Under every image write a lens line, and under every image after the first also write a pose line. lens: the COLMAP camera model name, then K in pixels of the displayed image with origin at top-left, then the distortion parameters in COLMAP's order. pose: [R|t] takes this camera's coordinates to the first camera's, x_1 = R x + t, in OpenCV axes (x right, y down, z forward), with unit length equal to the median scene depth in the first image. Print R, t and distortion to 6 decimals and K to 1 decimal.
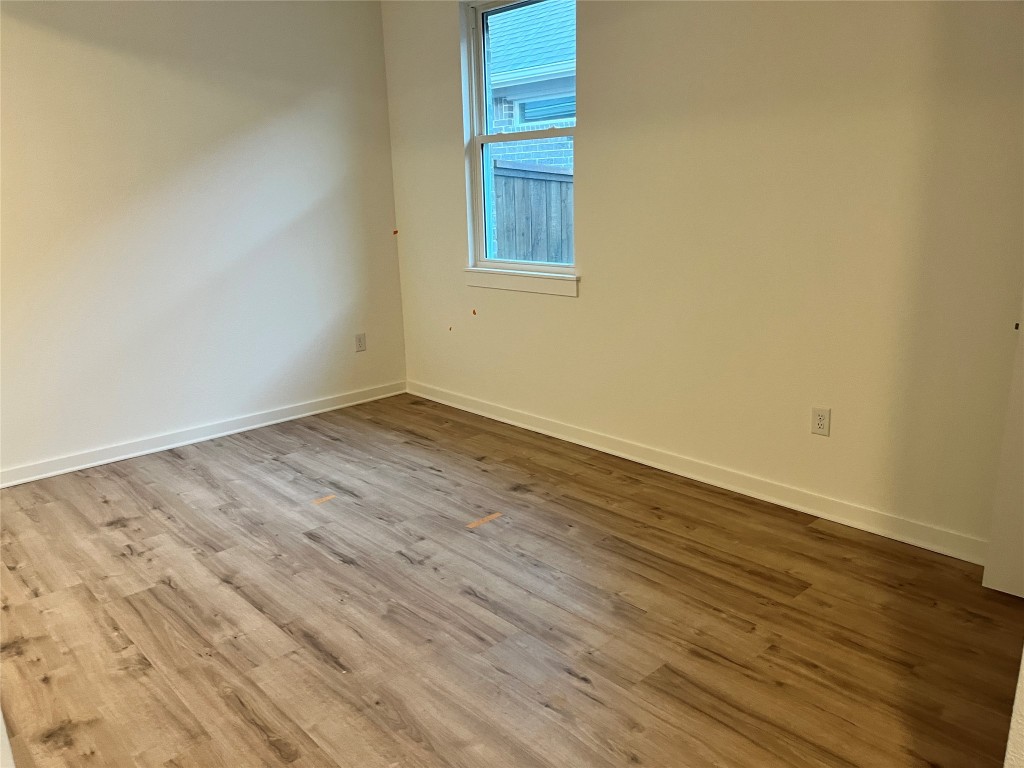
lens RADIAL K [[768.9, 0, 514.0], [0, 768.9, 382.5], [0, 0, 1]] dist [0.033146, -0.047917]
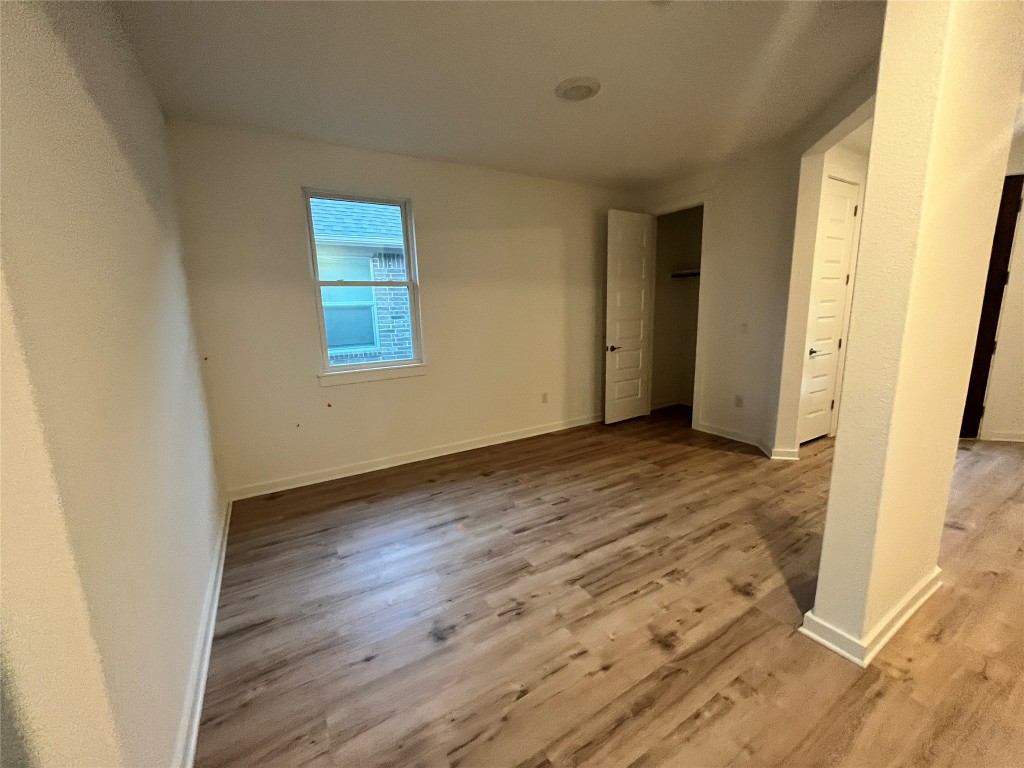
lens RADIAL K [[412.0, 0, 511.3], [0, 412.0, 390.1], [0, 0, 1]] dist [-0.002202, -0.000551]
pose [[0.210892, -0.168699, 0.962842, -1.072990], [0.270763, 0.956536, 0.108289, -0.171634], [-0.939261, 0.237865, 0.247403, 0.799474]]
